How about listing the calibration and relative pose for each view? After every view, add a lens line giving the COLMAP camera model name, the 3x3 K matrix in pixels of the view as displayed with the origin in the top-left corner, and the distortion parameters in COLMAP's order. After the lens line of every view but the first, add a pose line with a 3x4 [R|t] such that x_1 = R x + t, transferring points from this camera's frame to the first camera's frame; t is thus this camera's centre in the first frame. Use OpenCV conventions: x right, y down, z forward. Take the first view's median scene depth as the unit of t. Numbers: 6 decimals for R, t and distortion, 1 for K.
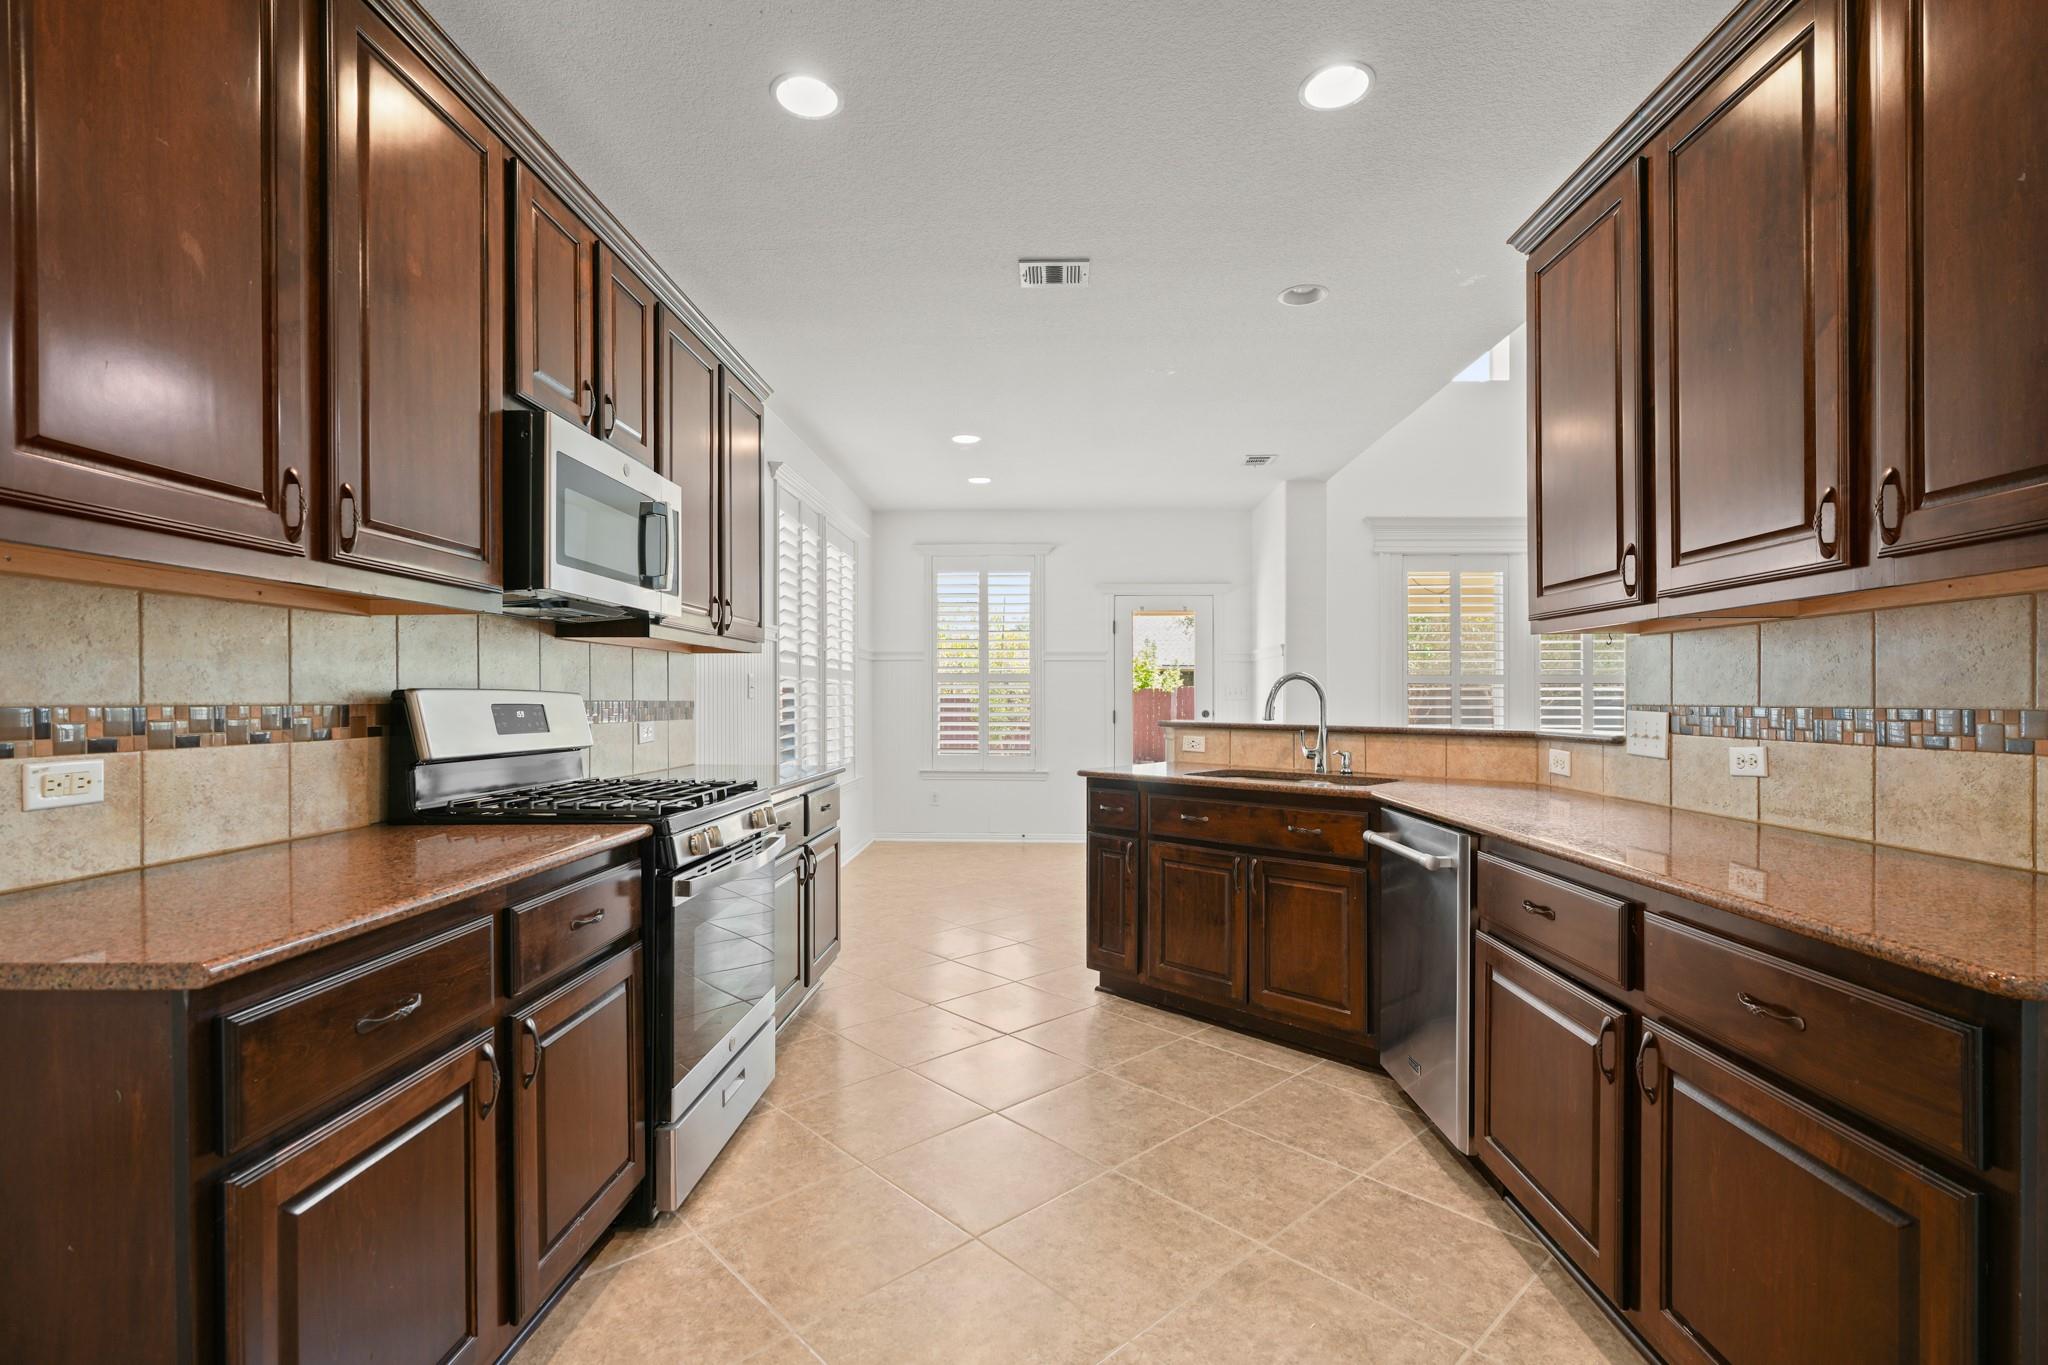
lens RADIAL K [[938.0, 0, 1019.1], [0, 938.0, 698.7], [0, 0, 1]] dist [-0.003196, 0.002230]
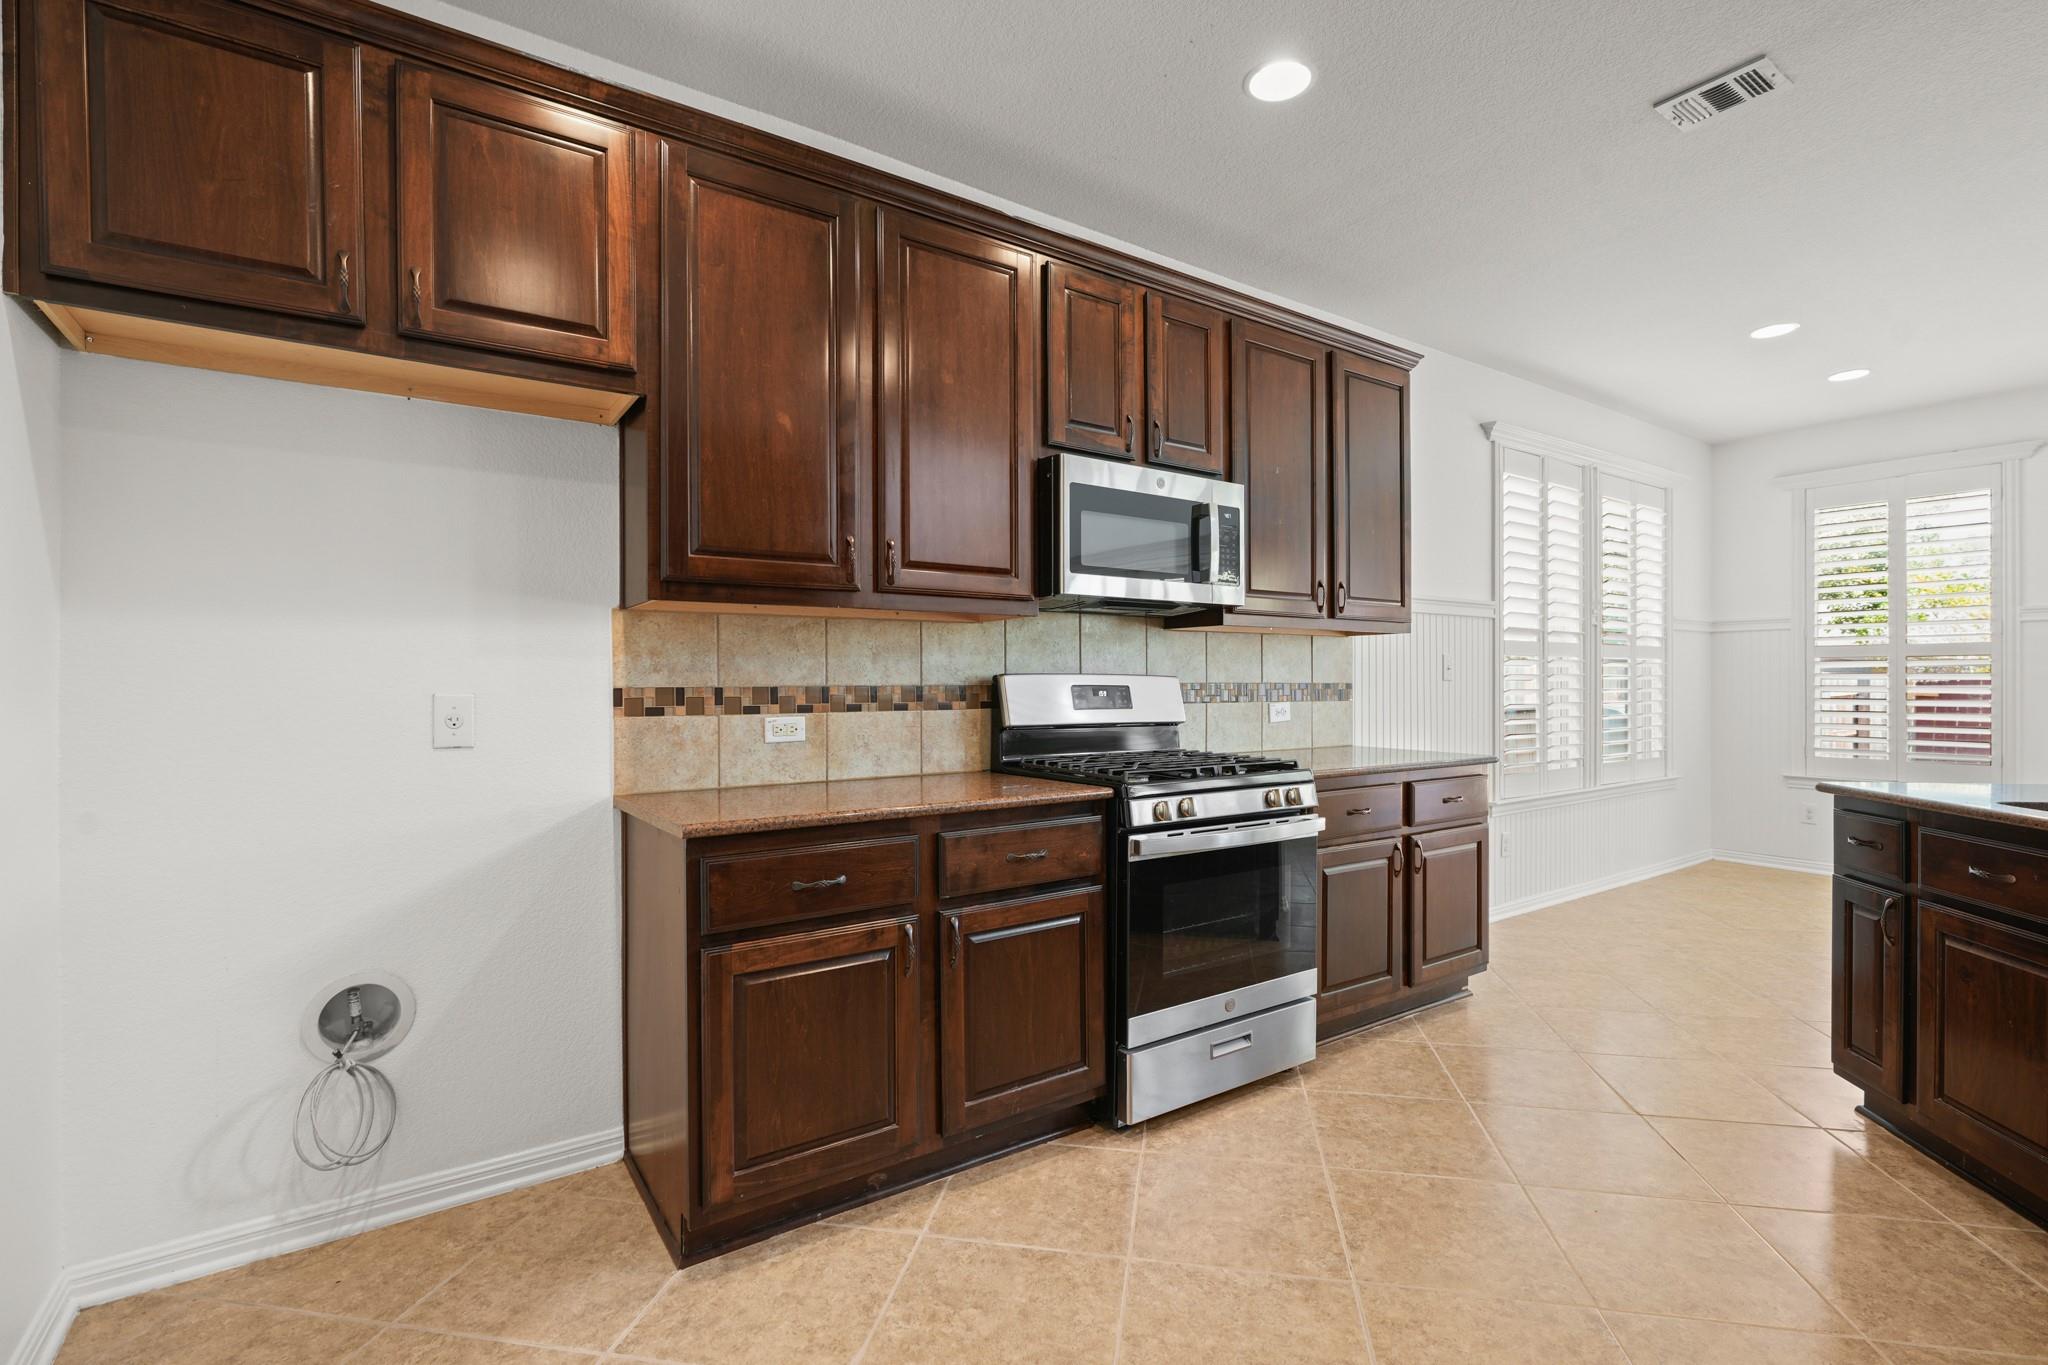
lens RADIAL K [[938.0, 0, 1021.6], [0, 938.0, 682.9], [0, 0, 1]] dist [-0.003196, 0.002230]
pose [[0.597100, -0.000133, -0.802167, 0.424904], [0.001508, 0.999998, 0.000956, 0.000761], [0.802166, -0.001781, 0.597099, 0.183666]]
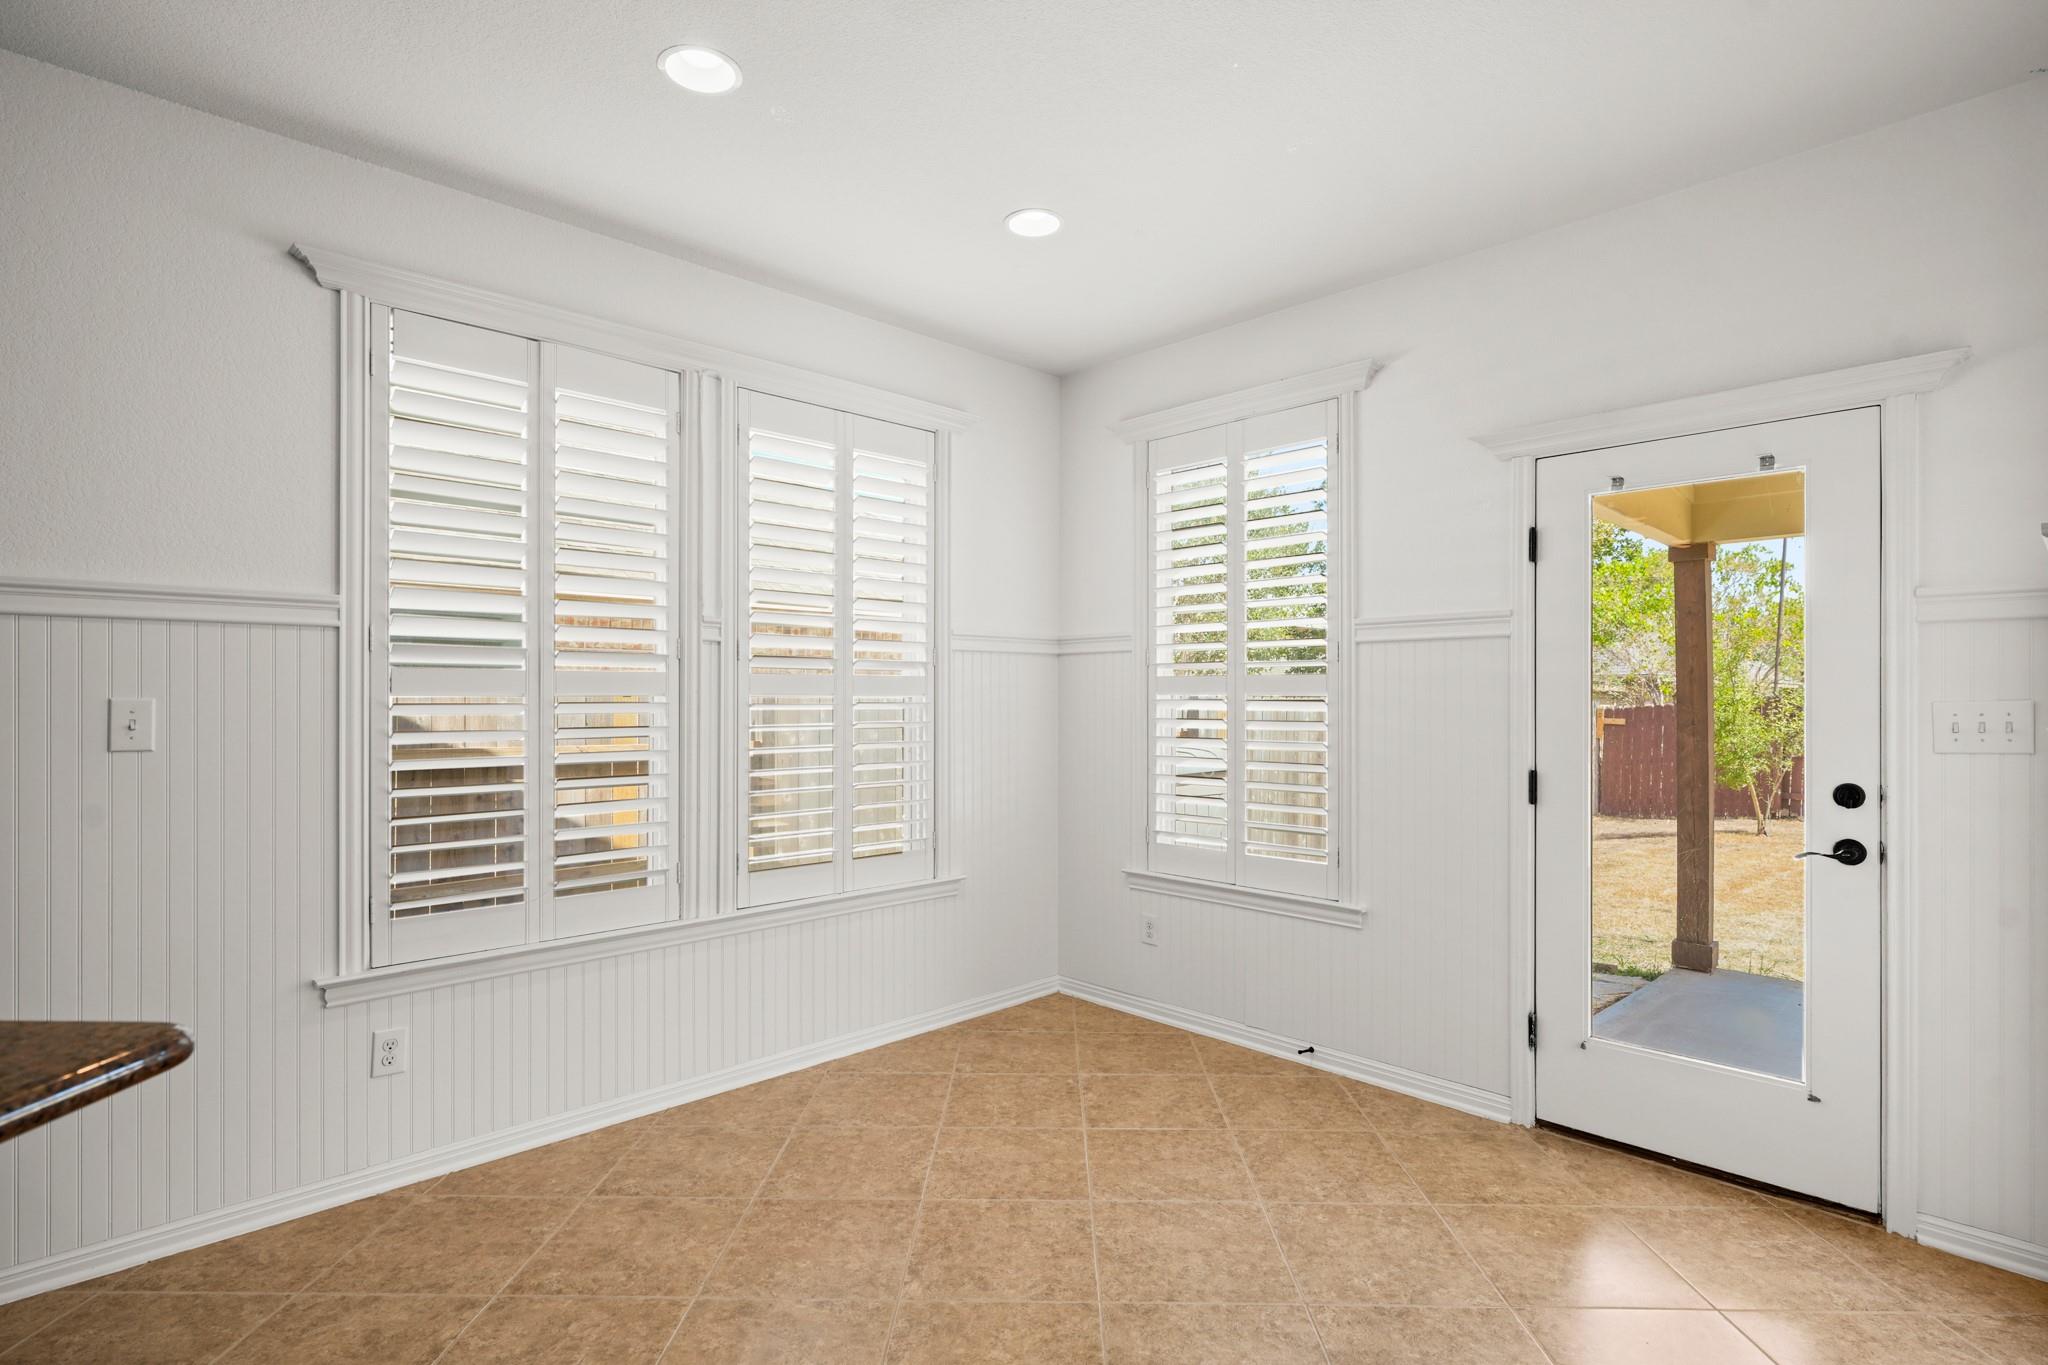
lens RADIAL K [[1020.4, 0, 1022.0], [0, 1020.4, 693.5], [0, 0, 1]] dist [-0.002912, -0.000242]
pose [[0.723546, -0.003805, -0.690266, 0.743760], [0.000152, 0.999986, -0.005353, -0.049349], [0.690276, 0.003768, 0.723536, 1.823493]]
